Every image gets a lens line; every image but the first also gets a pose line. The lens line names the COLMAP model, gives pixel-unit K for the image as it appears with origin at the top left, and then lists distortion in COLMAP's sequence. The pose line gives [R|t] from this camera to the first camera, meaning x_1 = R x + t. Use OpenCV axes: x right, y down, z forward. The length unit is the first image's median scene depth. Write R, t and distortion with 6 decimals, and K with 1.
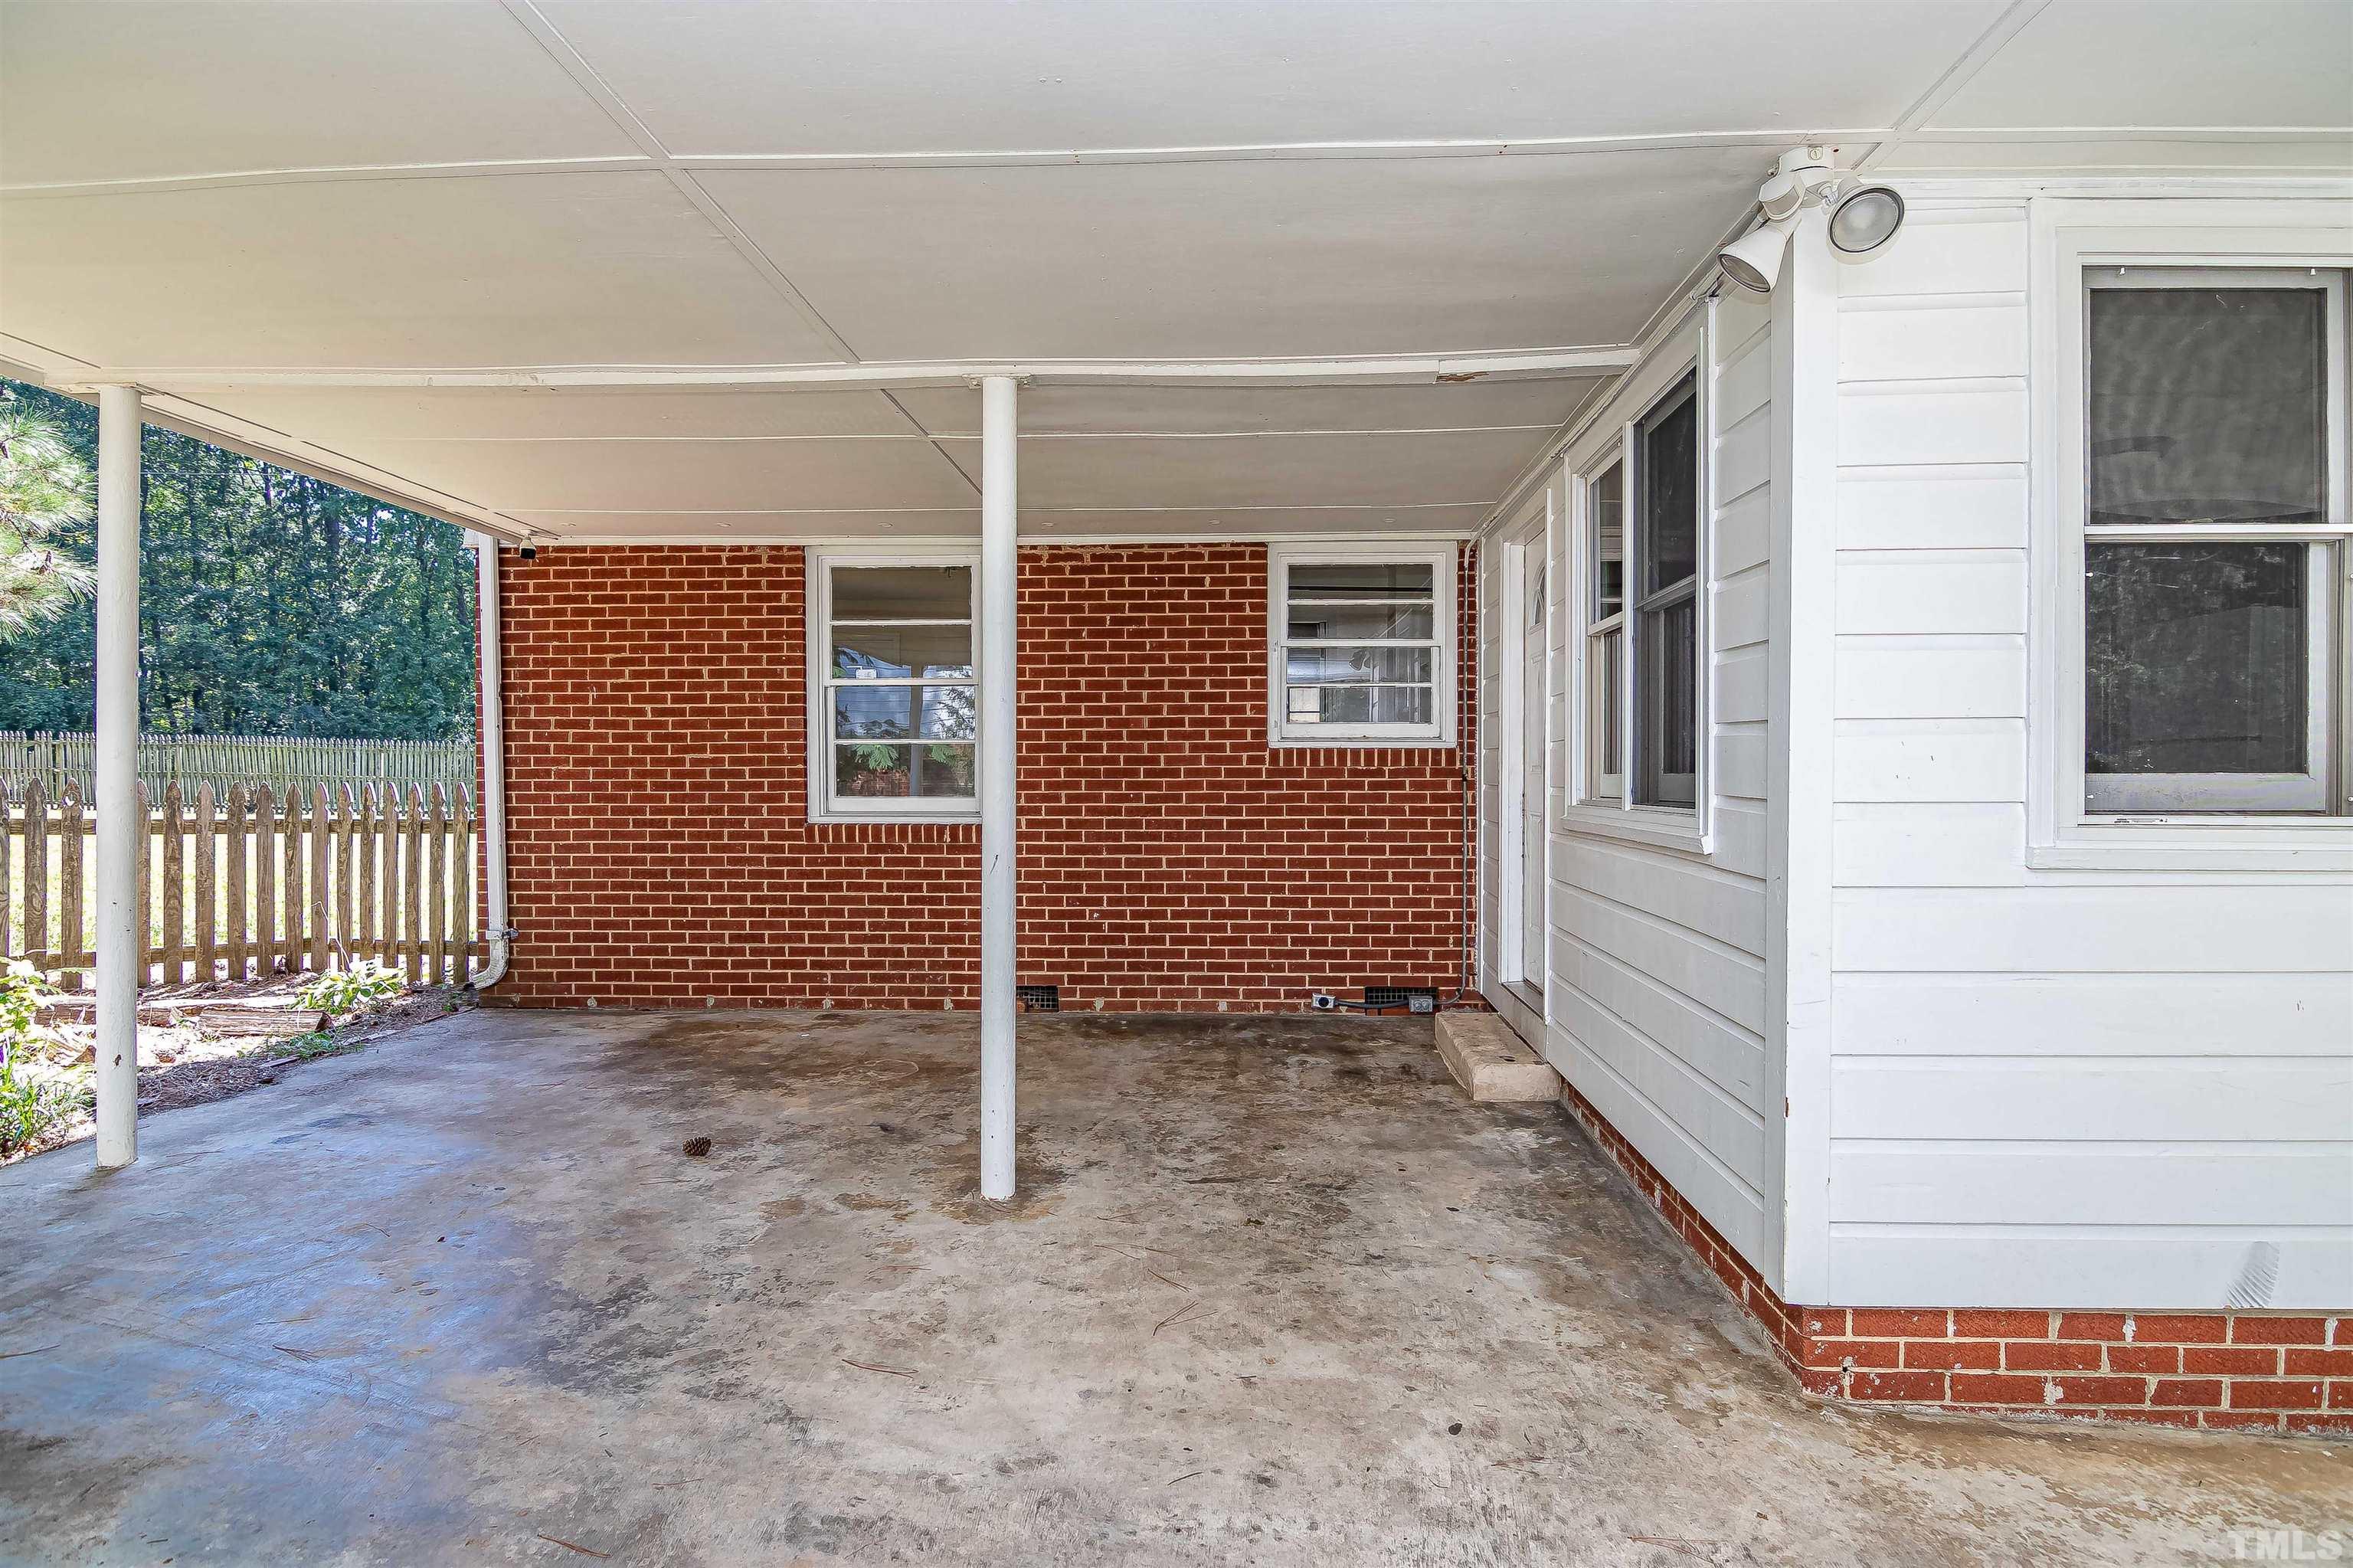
lens RADIAL K [[1235.1, 0, 1189.4], [0, 1235.1, 779.5], [0, 0, 1]] dist [-0.007485, -0.008137]
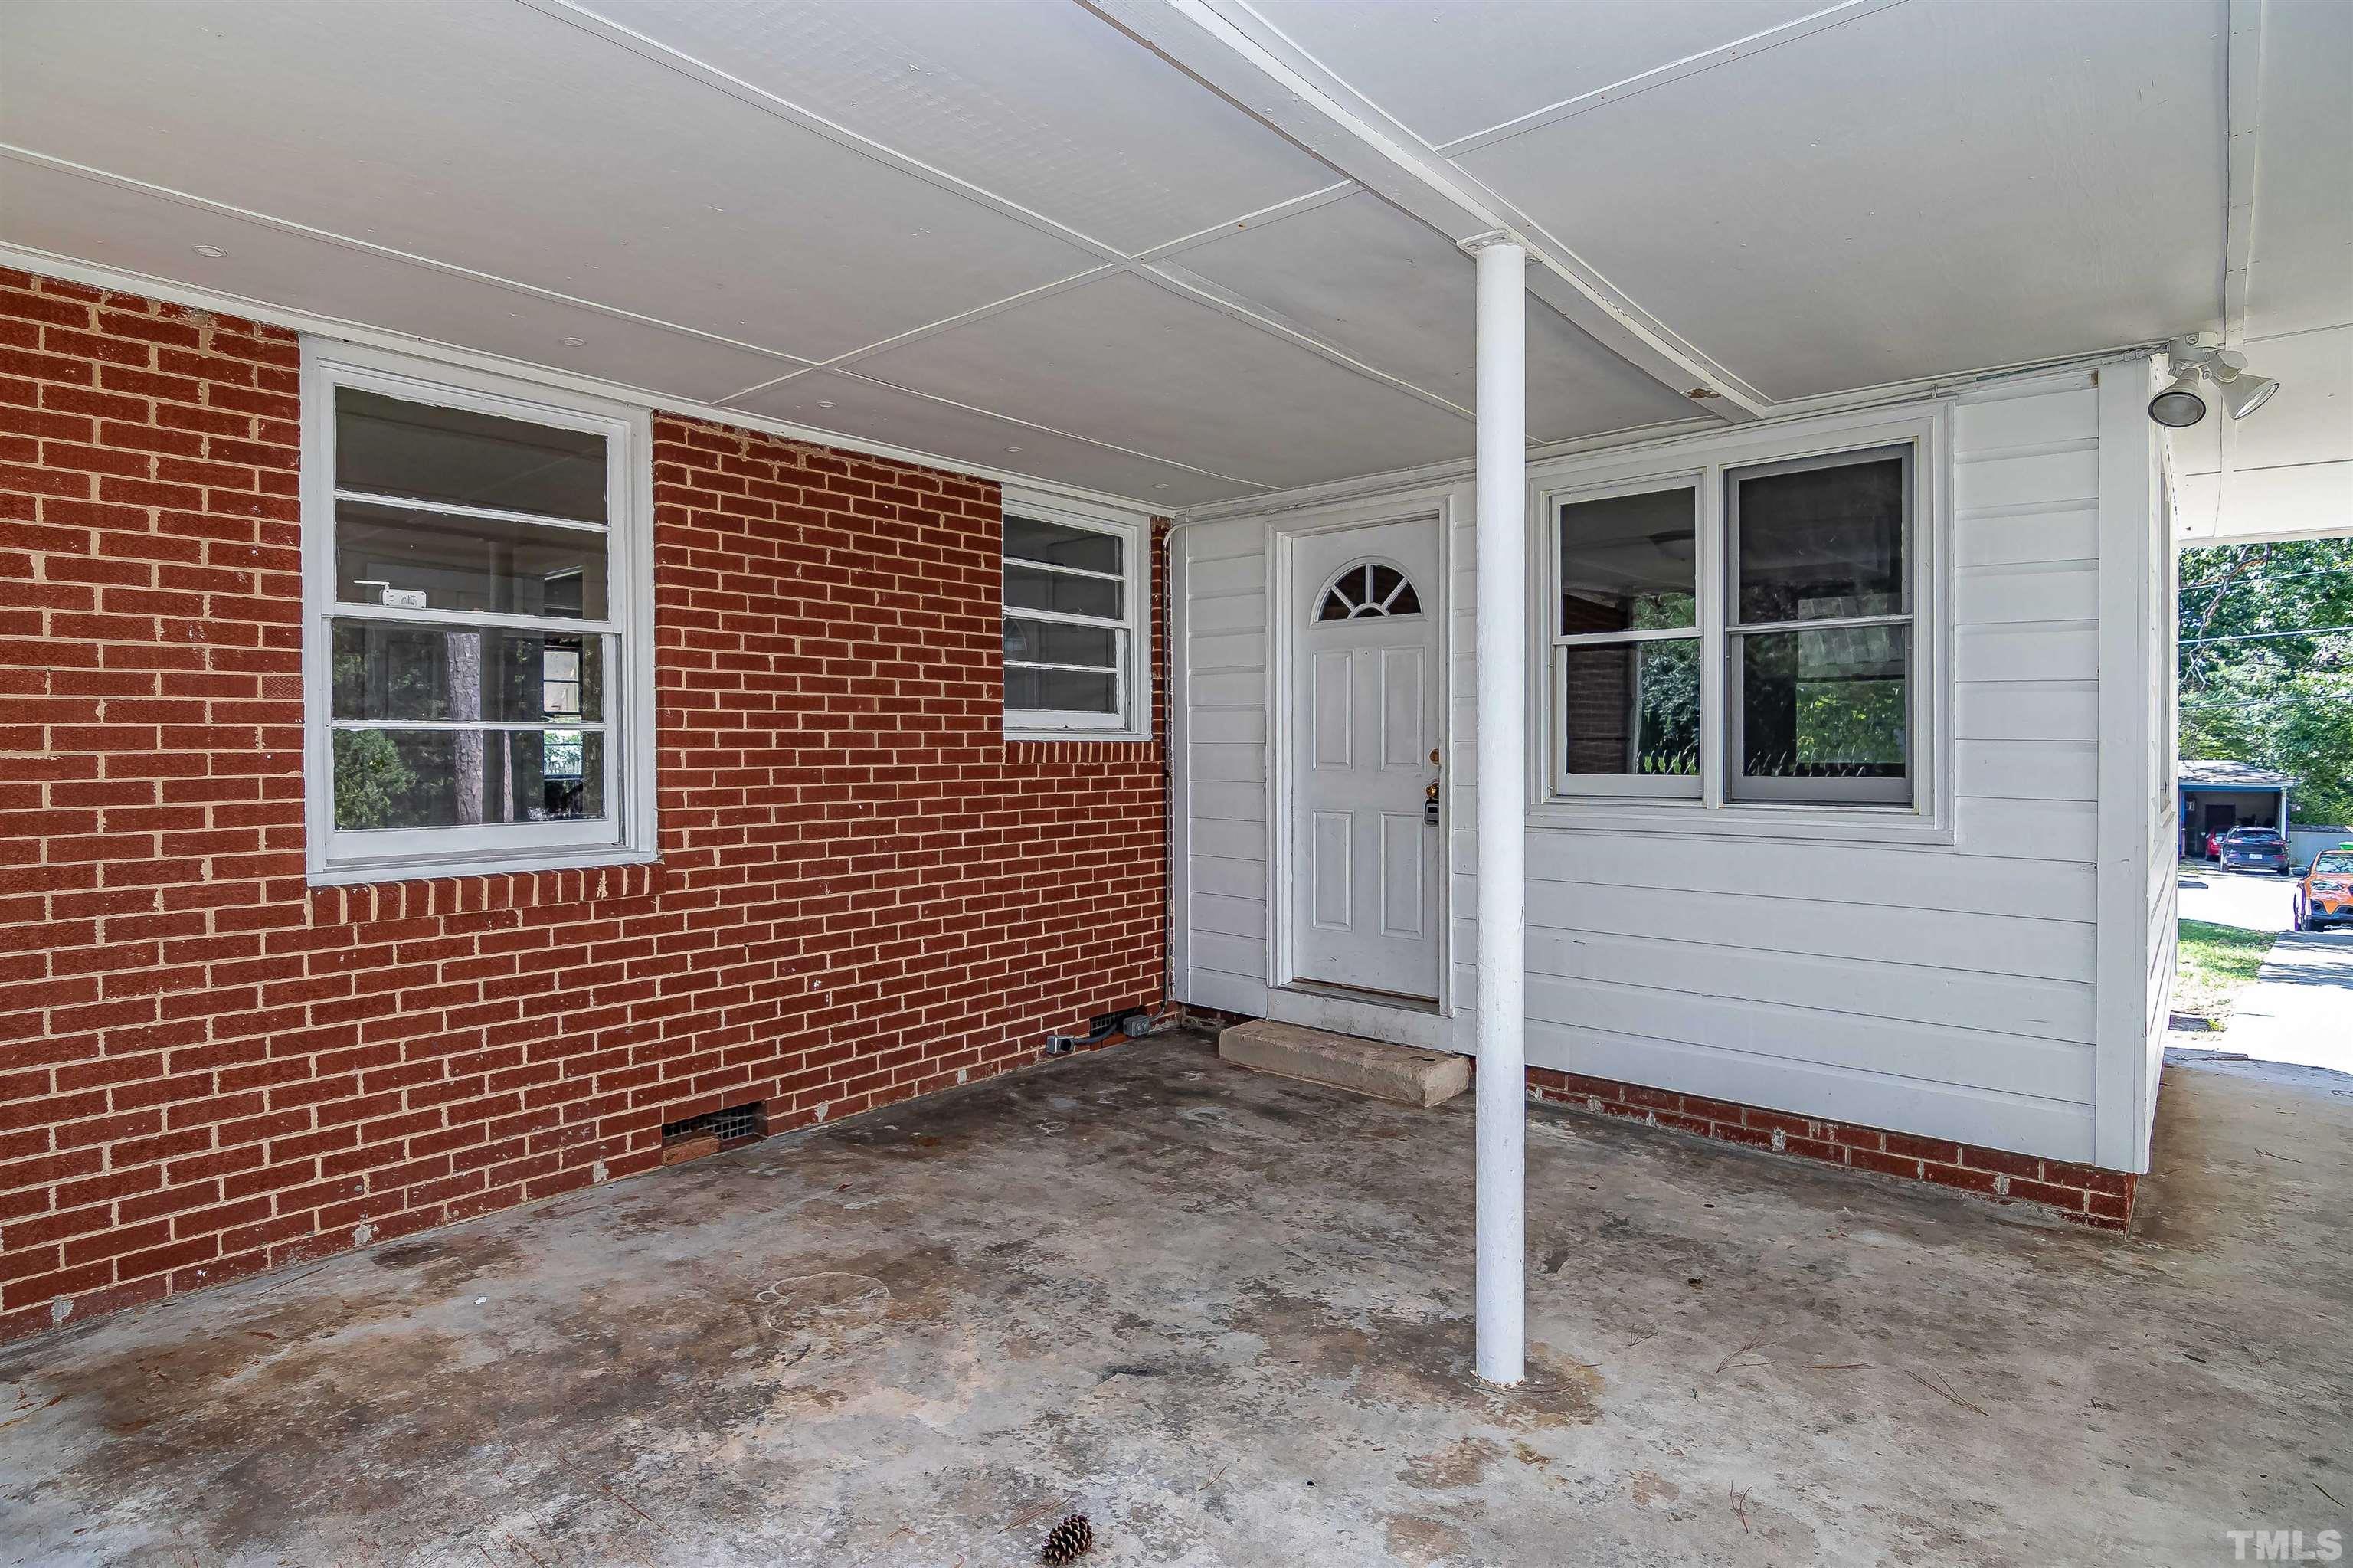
lens RADIAL K [[1235.1, 0, 1207.2], [0, 1235.1, 749.0], [0, 0, 1]] dist [-0.007485, -0.008137]
pose [[0.602338, -0.002712, 0.798237, -0.492819], [0.005711, 0.999983, -0.000912, -0.018479], [-0.798221, 0.005108, 0.602343, 0.413653]]
